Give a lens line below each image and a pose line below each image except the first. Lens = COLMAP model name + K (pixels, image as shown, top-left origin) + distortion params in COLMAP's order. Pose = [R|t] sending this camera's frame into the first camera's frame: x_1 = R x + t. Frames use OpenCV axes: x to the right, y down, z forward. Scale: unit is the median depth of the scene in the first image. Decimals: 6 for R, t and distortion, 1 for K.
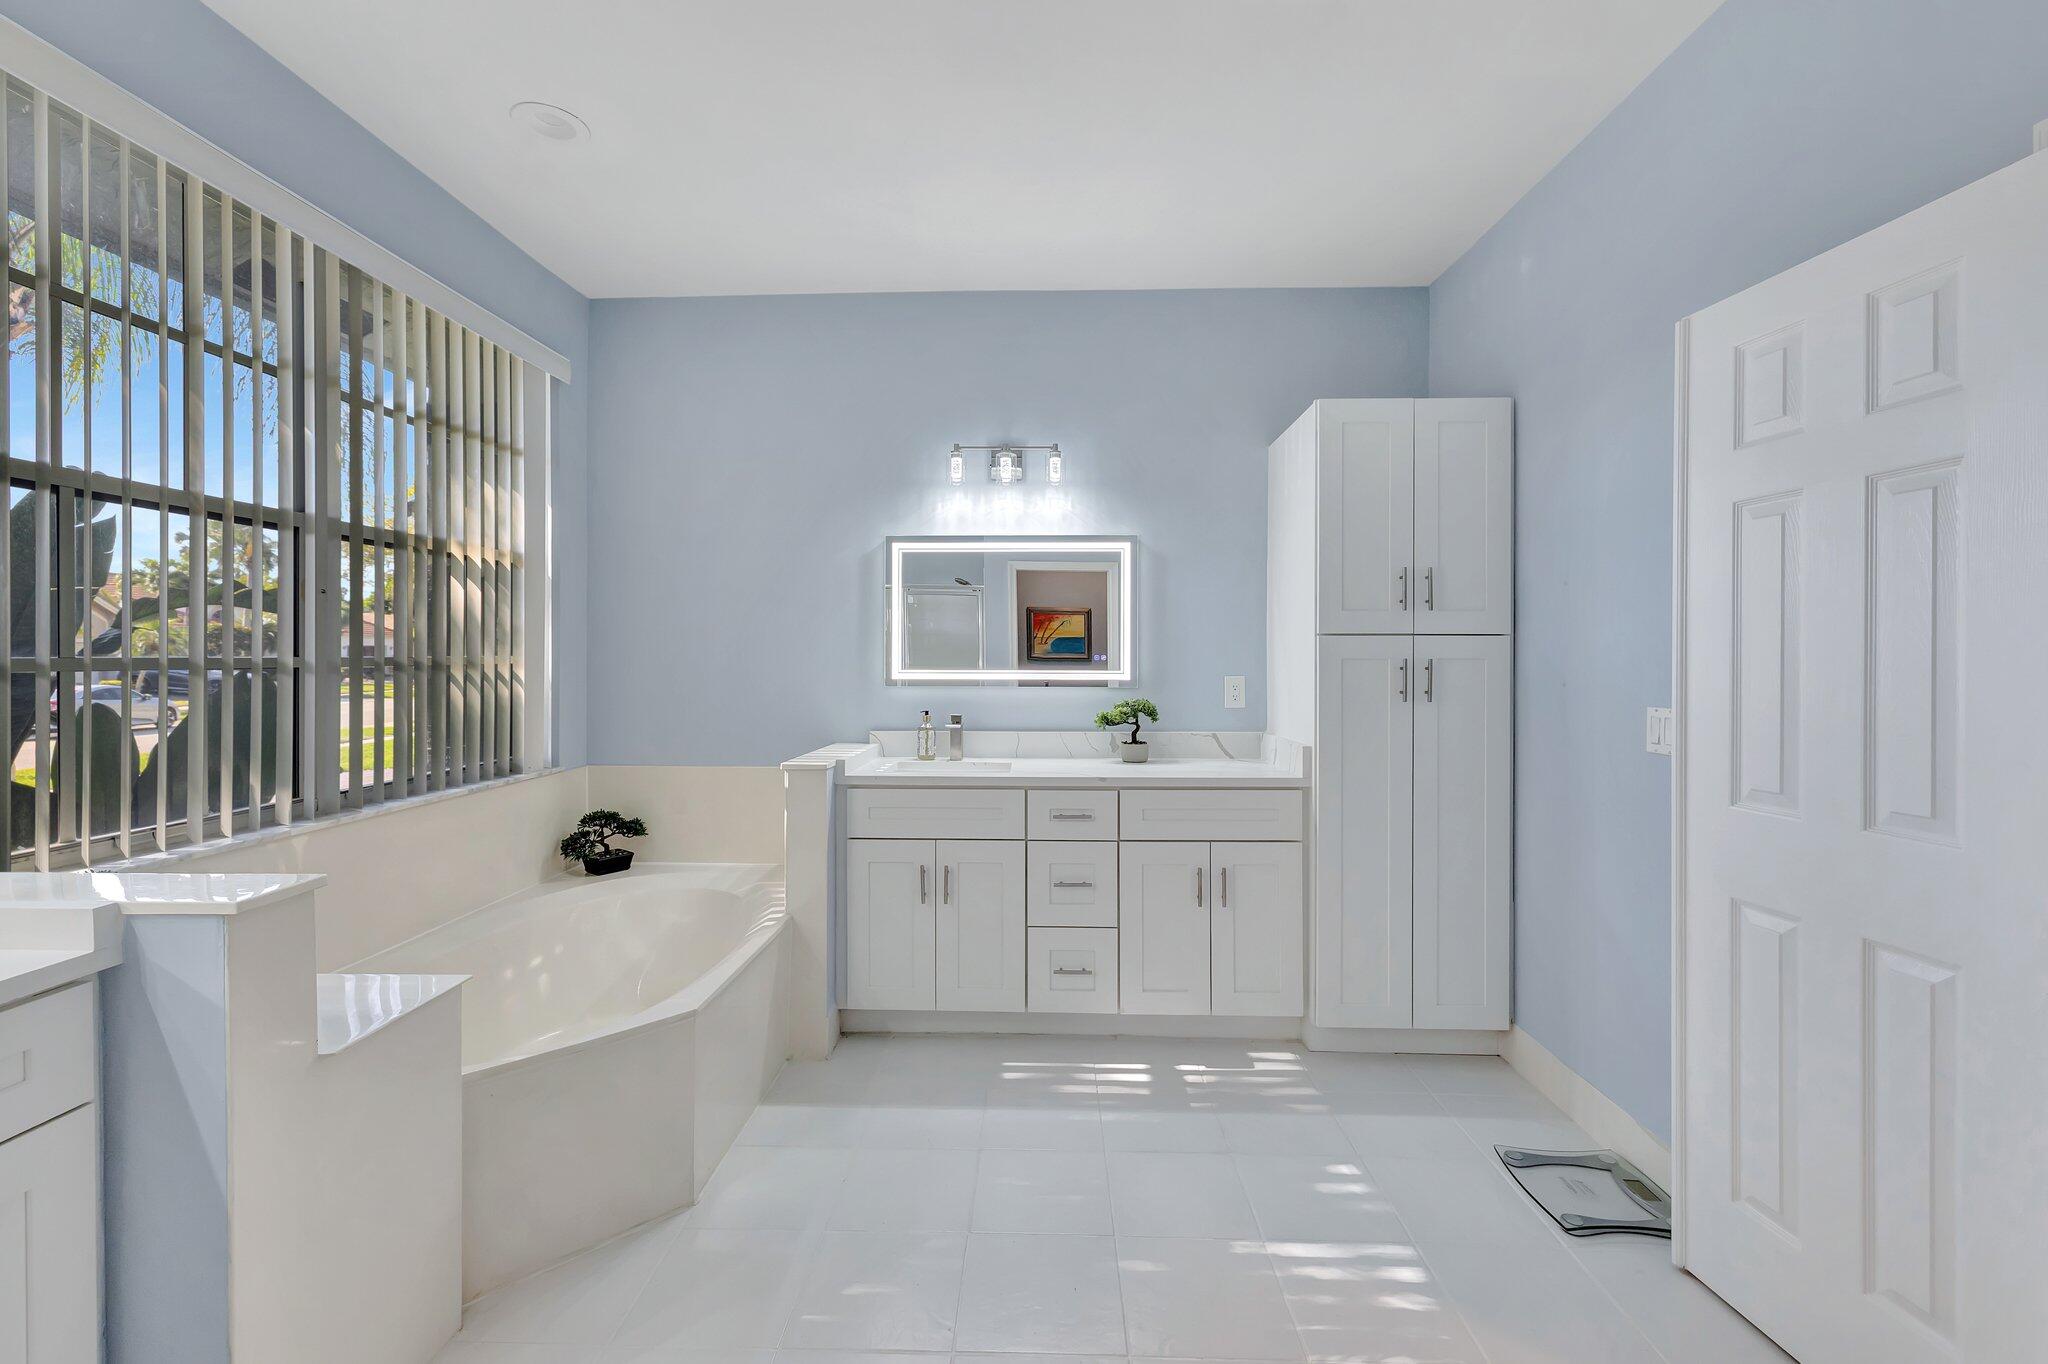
lens RADIAL K [[838.2, 0, 1016.2], [0, 838.2, 656.7], [0, 0, 1]] dist [0.000615, -0.000148]
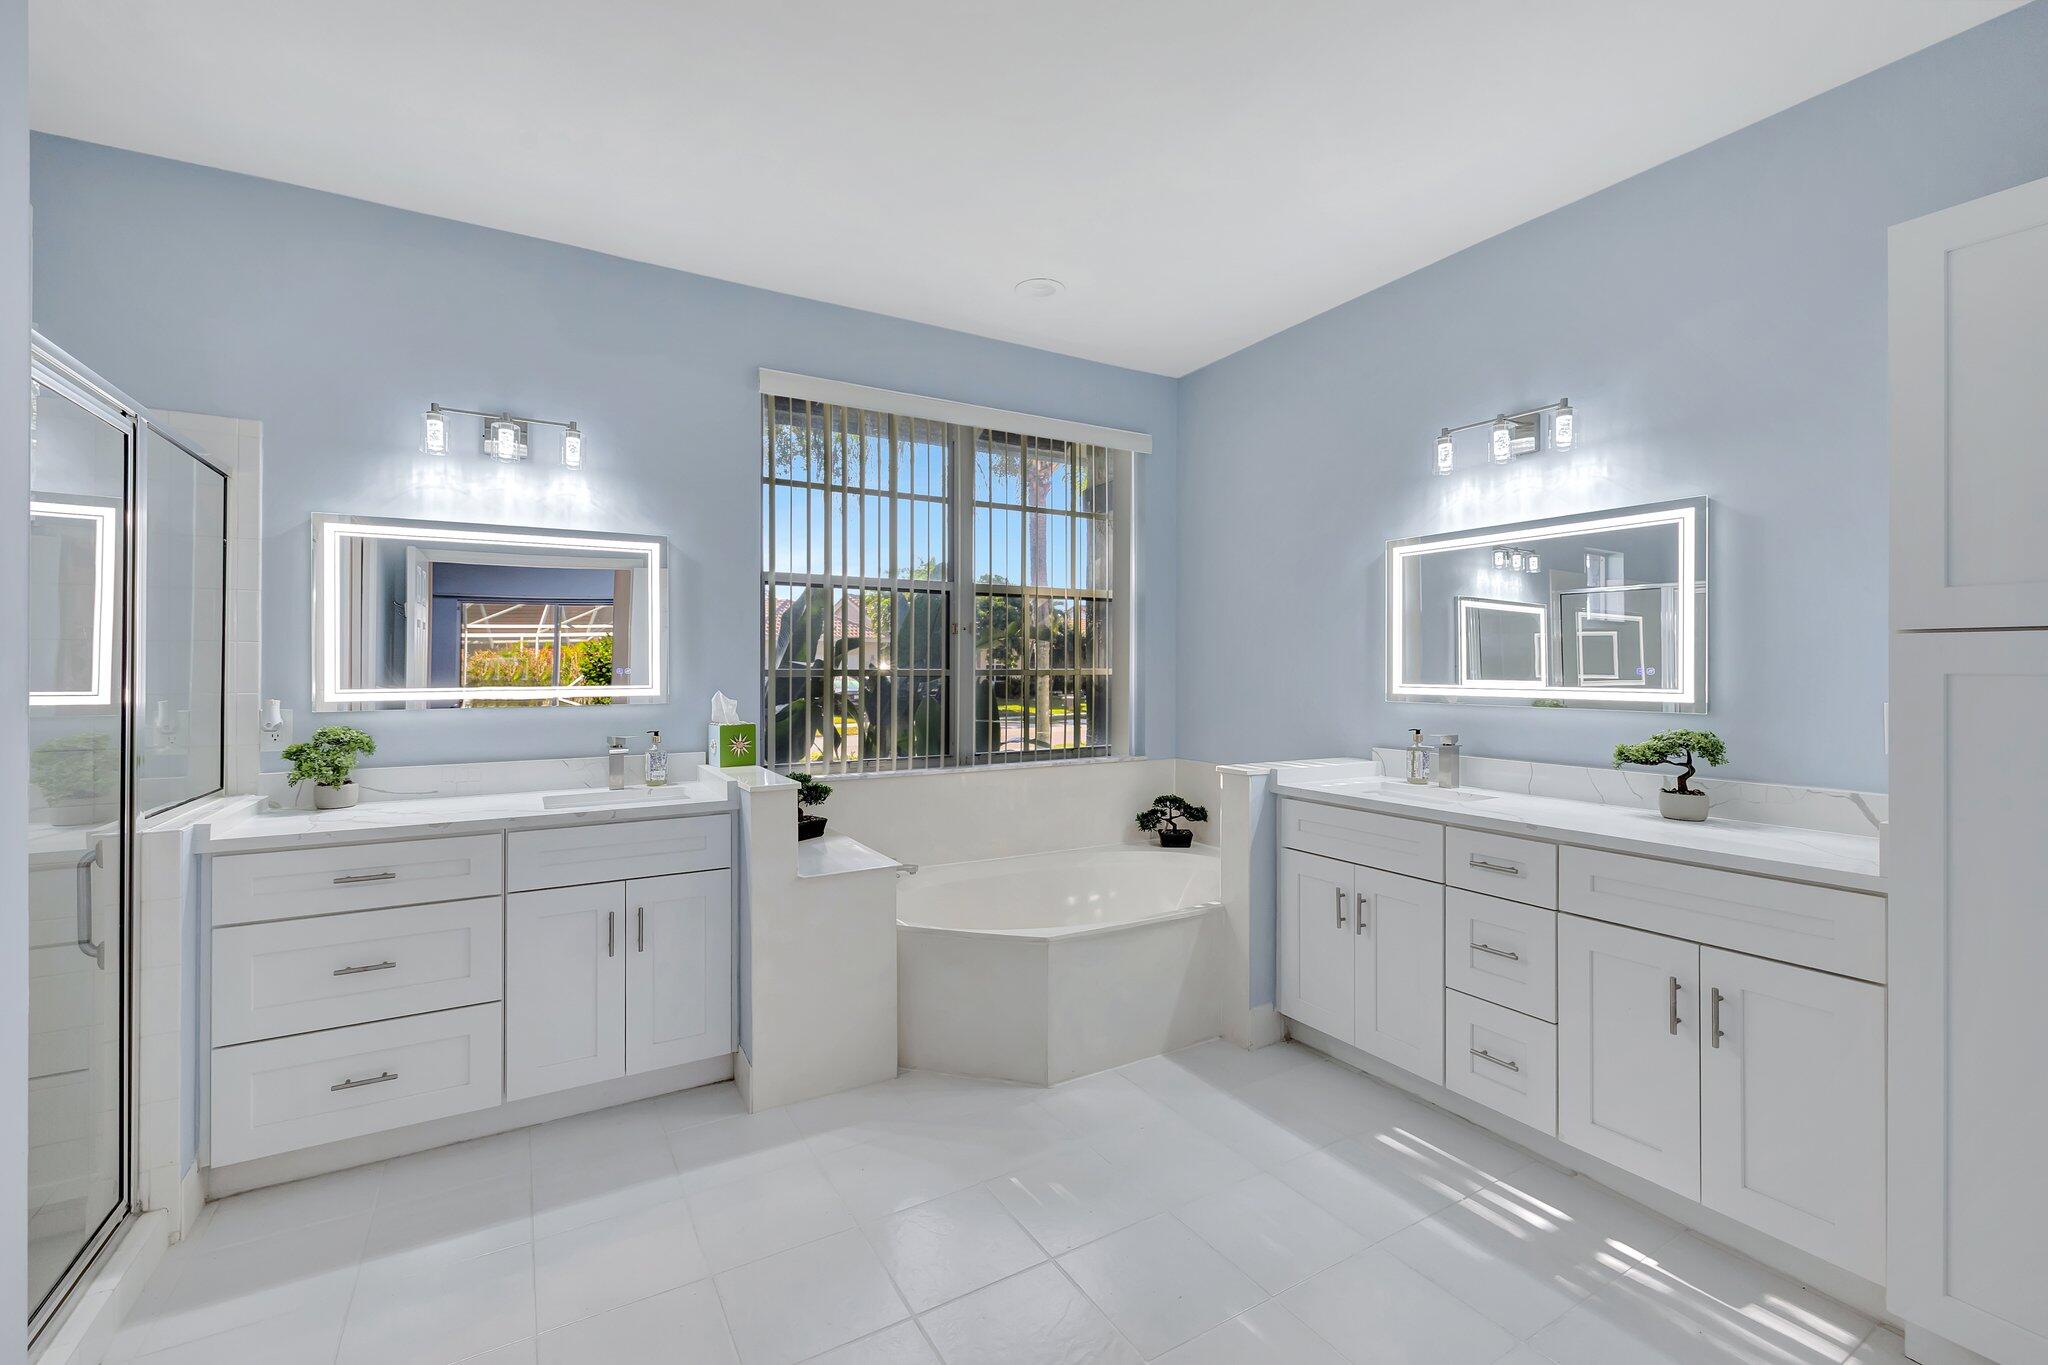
lens RADIAL K [[838.2, 0, 1026.5], [0, 838.2, 660.6], [0, 0, 1]] dist [0.000615, -0.000148]
pose [[0.554442, -0.008464, -0.832179, 0.436236], [-0.001834, 0.999933, -0.011392, 0.001378], [0.832220, 0.007842, 0.554390, 0.153878]]
